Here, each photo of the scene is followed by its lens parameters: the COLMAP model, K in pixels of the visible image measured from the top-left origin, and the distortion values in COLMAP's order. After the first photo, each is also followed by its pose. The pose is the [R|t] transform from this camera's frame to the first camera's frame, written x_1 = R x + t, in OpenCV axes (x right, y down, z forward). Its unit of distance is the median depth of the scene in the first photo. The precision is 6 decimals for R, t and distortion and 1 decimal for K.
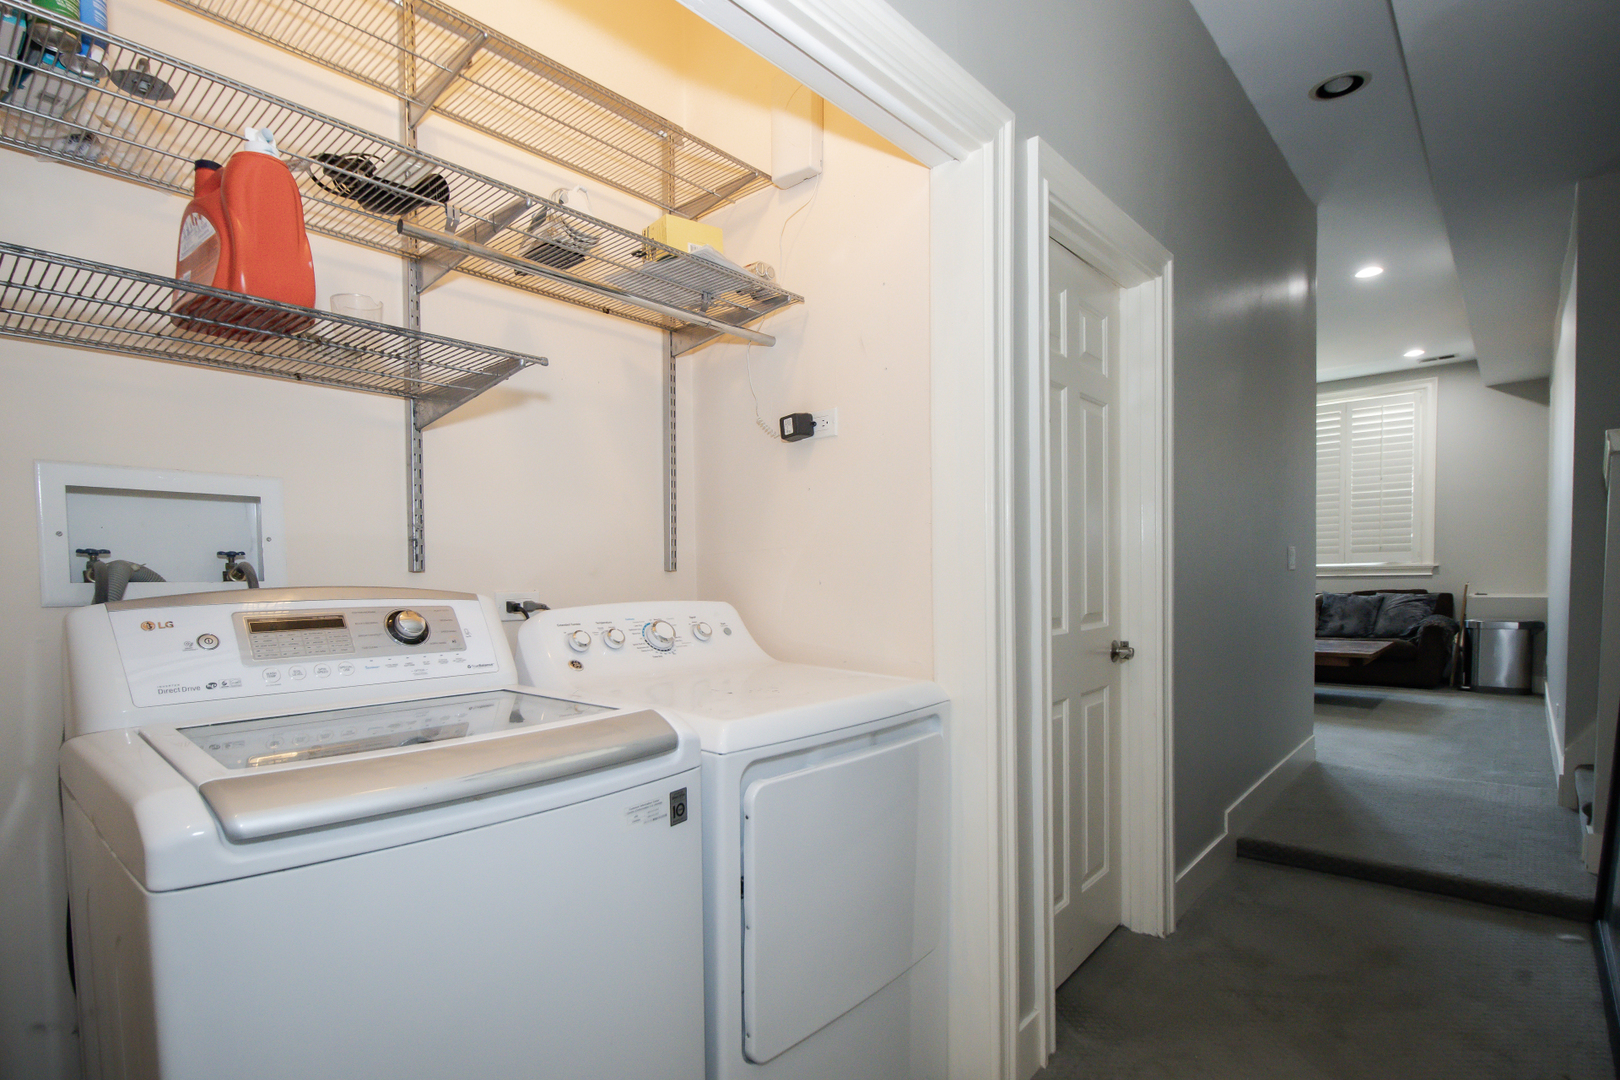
lens RADIAL K [[798.0, 0, 808.8], [0, 798.0, 594.2], [0, 0, 1]] dist [0.001480, -0.000077]
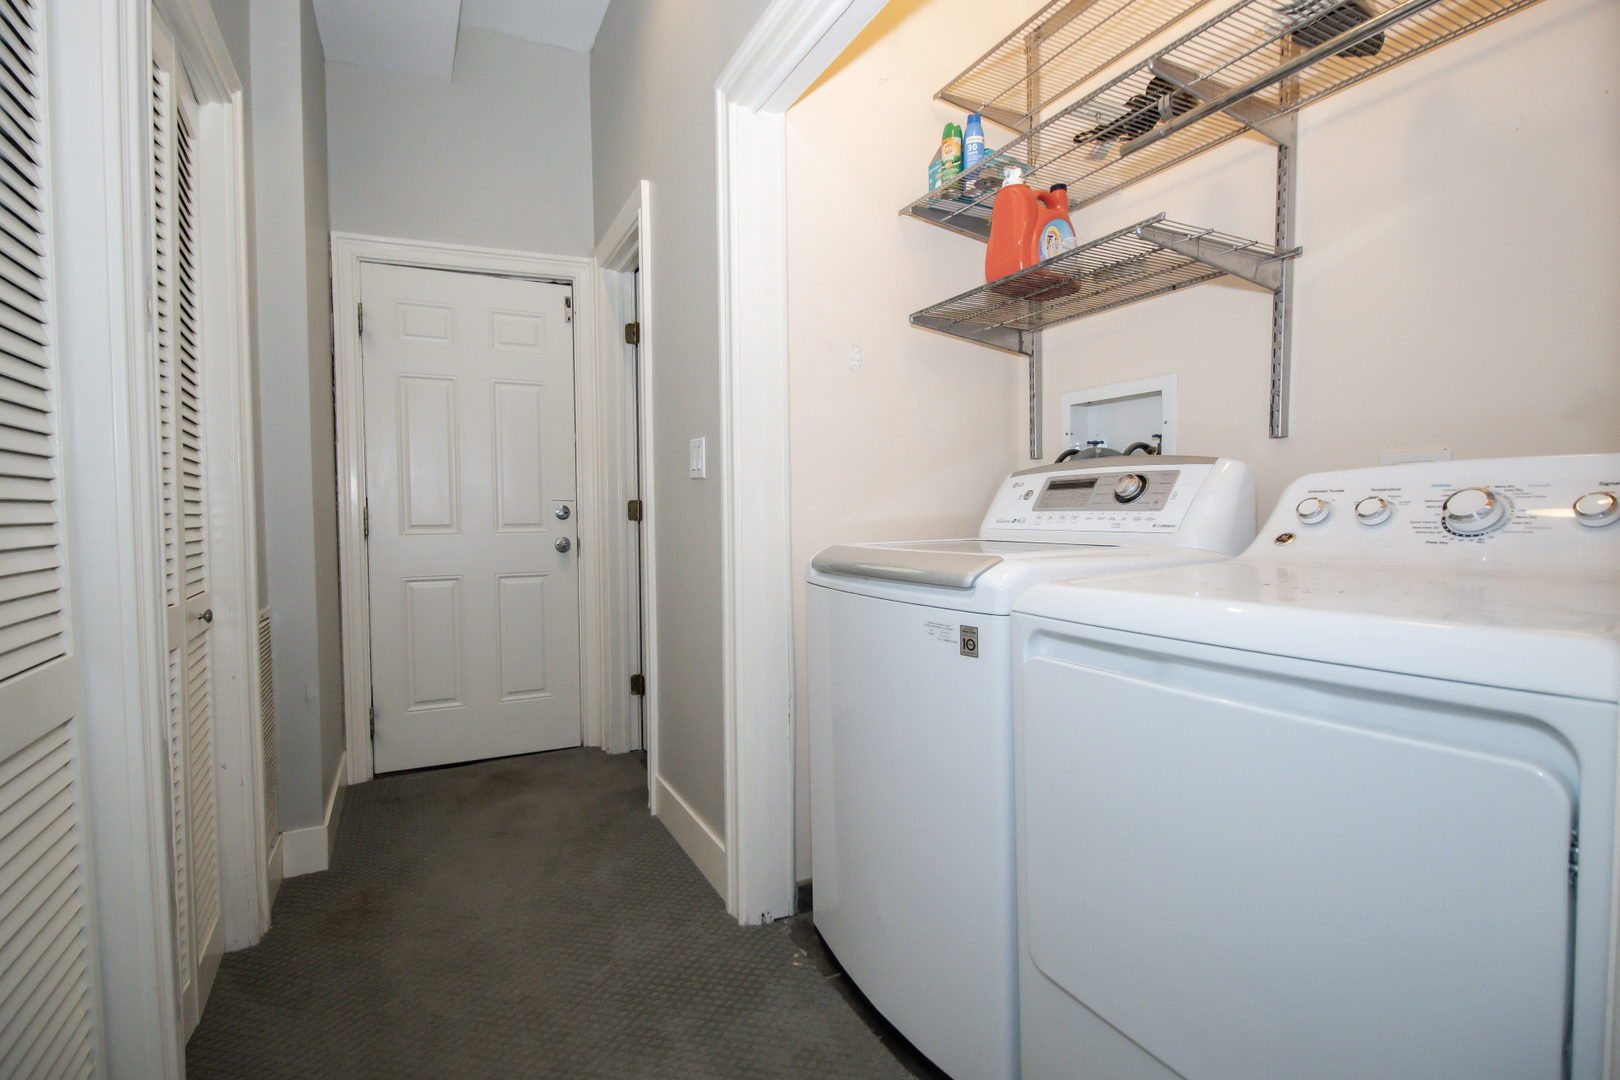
lens RADIAL K [[754.1, 0, 775.4], [0, 754.1, 543.8], [0, 0, 1]] dist [0.009294, -0.011988]
pose [[-0.370601, 0.052988, -0.927280, 0.869636], [-0.009503, 0.998103, 0.060833, 0.071876], [0.928744, 0.031357, -0.369394, 1.111963]]
